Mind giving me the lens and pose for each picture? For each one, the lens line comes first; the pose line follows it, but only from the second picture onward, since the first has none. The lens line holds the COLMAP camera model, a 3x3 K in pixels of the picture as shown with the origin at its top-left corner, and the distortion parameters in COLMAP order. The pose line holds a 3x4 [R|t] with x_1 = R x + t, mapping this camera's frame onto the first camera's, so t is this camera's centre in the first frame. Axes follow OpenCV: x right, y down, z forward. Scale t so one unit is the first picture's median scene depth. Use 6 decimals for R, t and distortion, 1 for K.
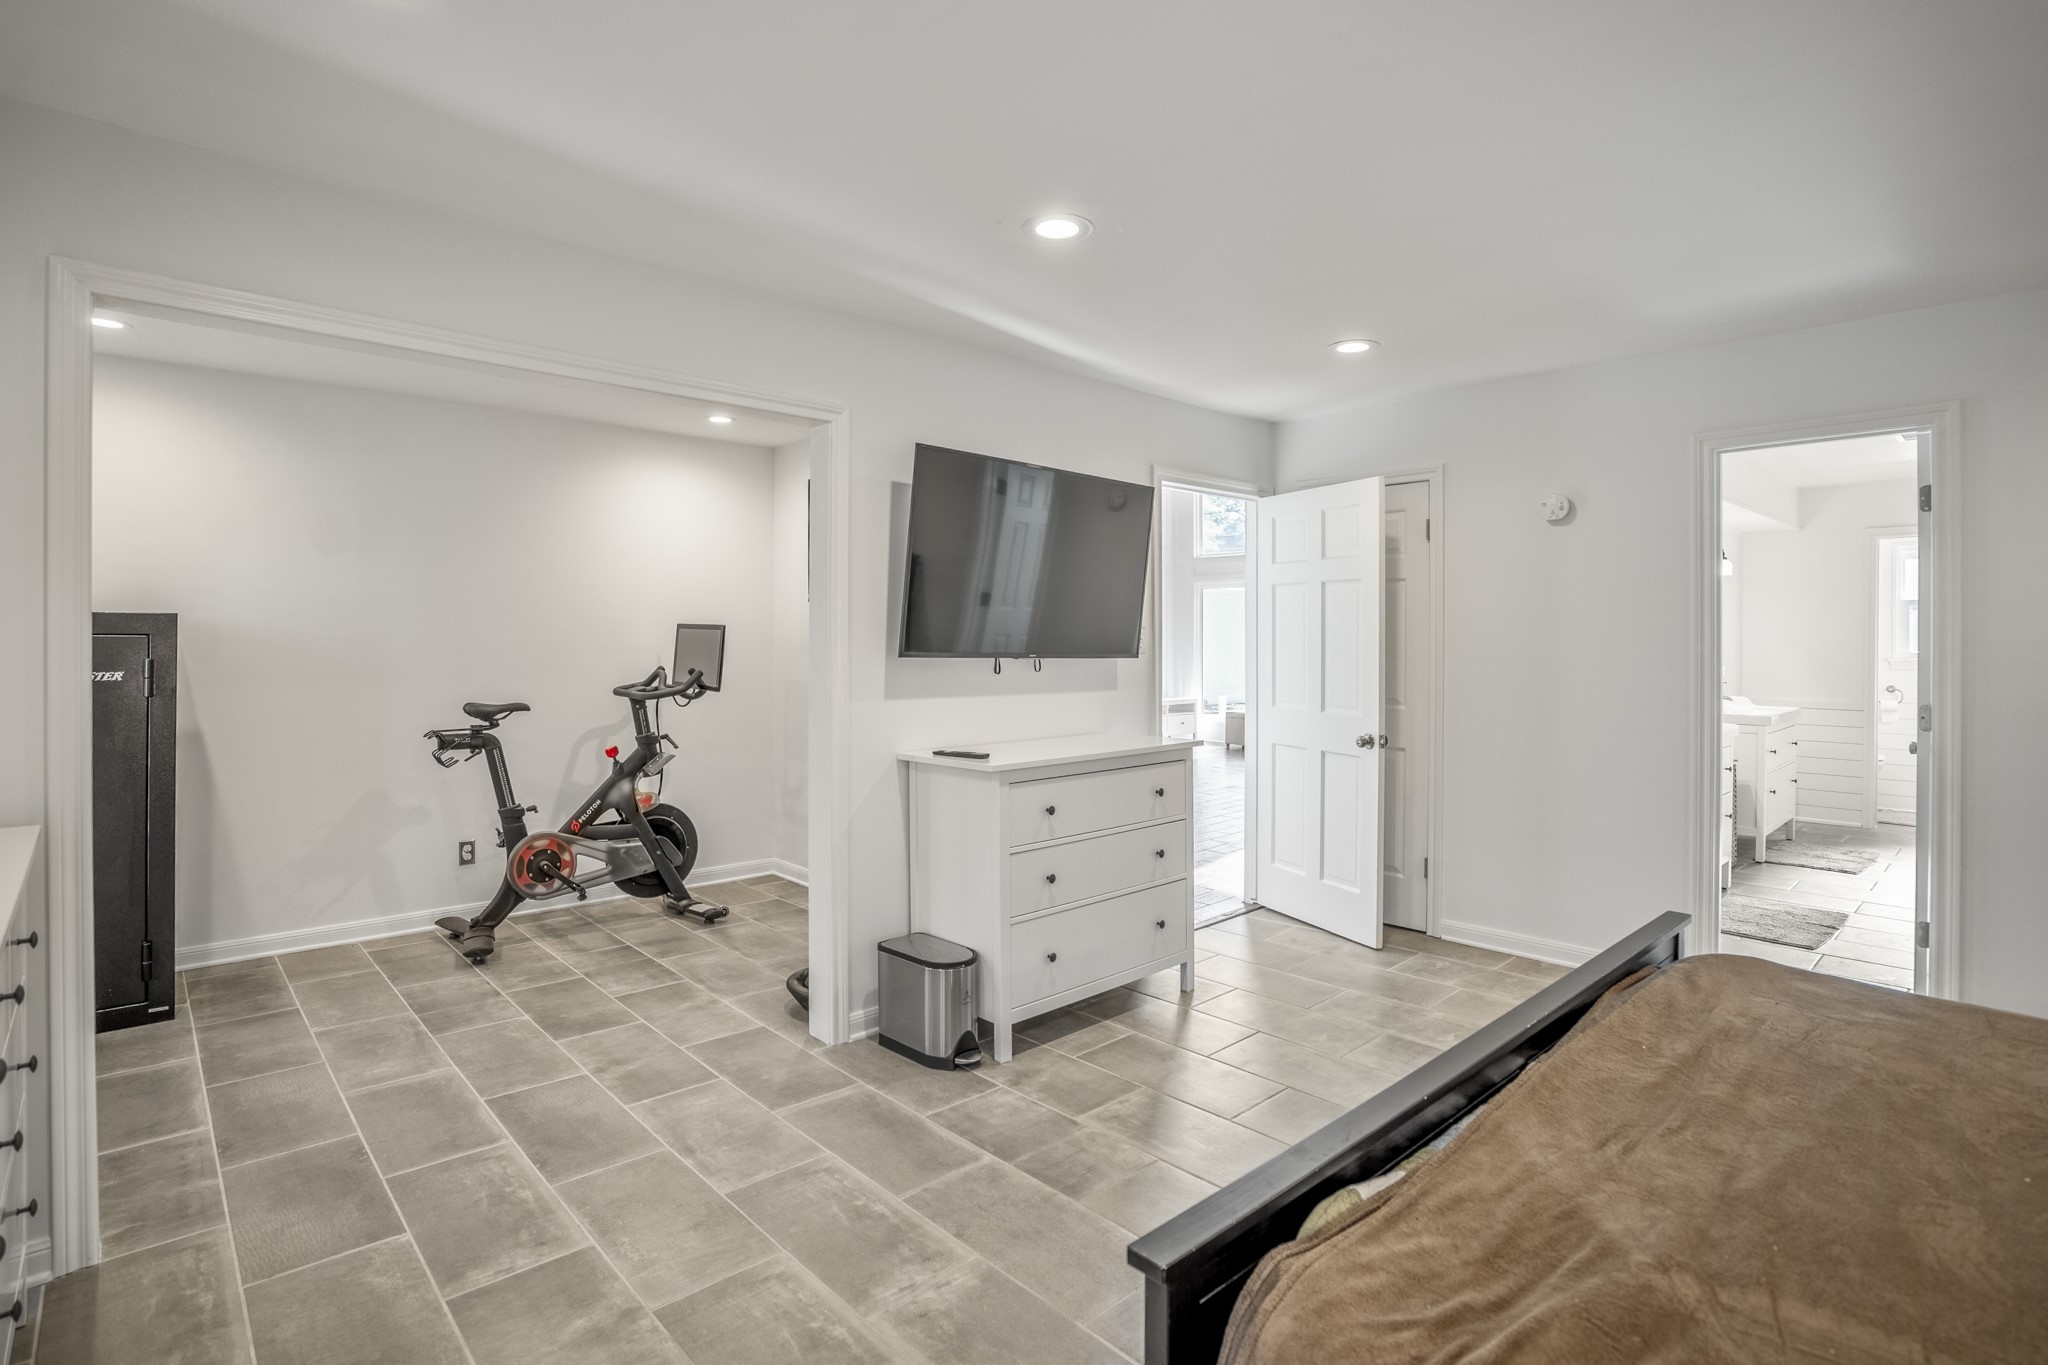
lens RADIAL K [[1020.8, 0, 1017.3], [0, 1020.8, 639.3], [0, 0, 1]] dist [-0.065601, 0.029841]
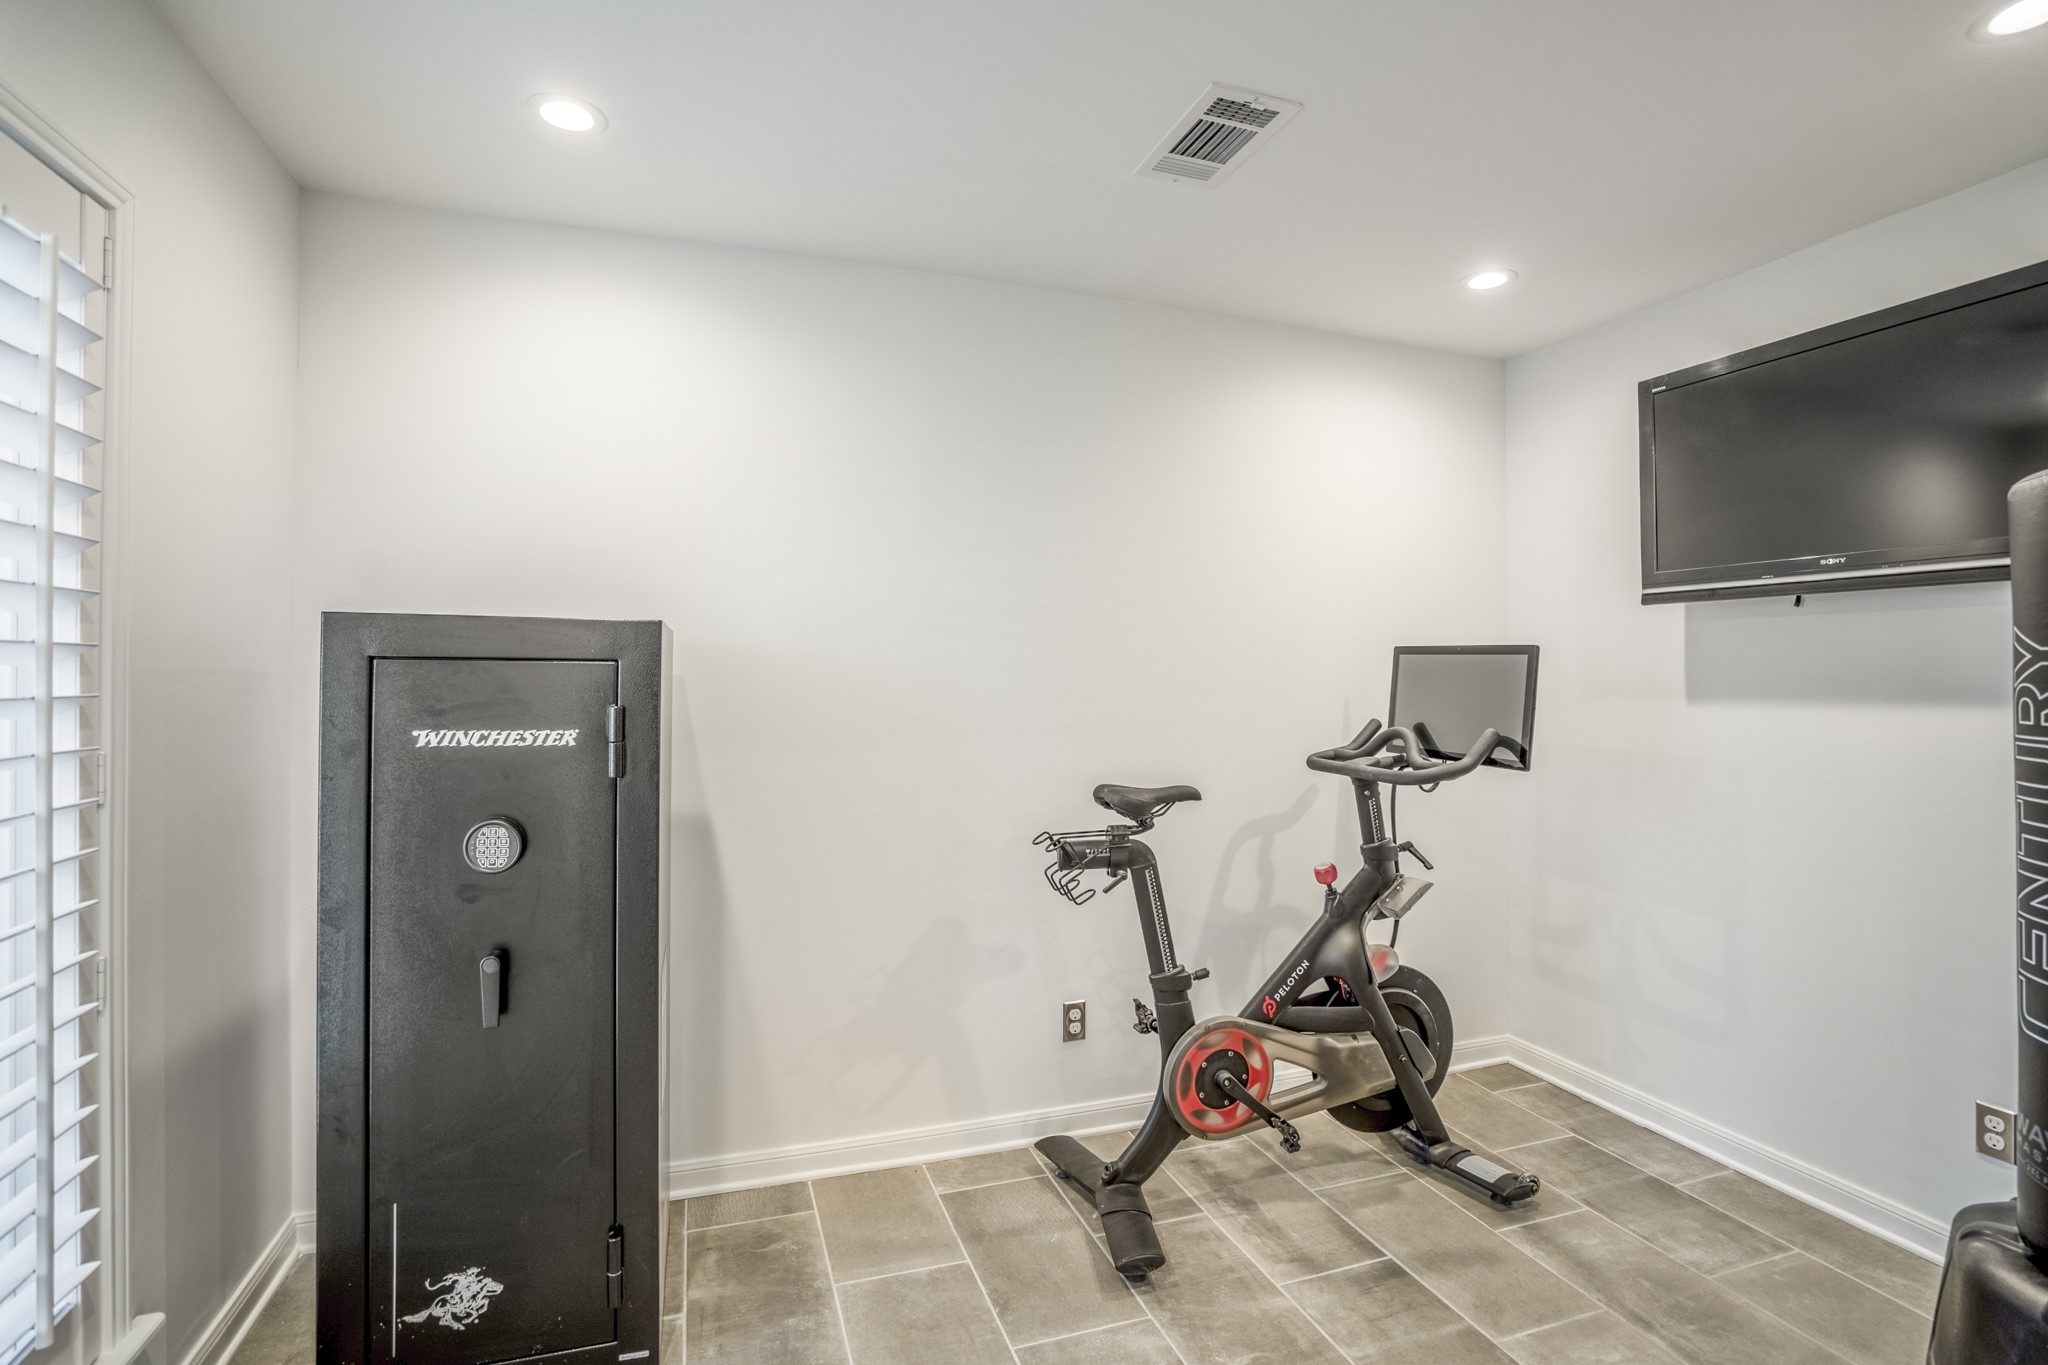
lens RADIAL K [[975.7, 0, 1024.0], [0, 975.7, 682.5], [0, 0, 1]] dist [-0.061925, 0.026571]
pose [[0.917062, -0.000154, -0.398744, -0.354201], [0.000721, 0.999999, 0.001273, 0.004853], [0.398744, -0.001455, 0.917061, 0.460649]]
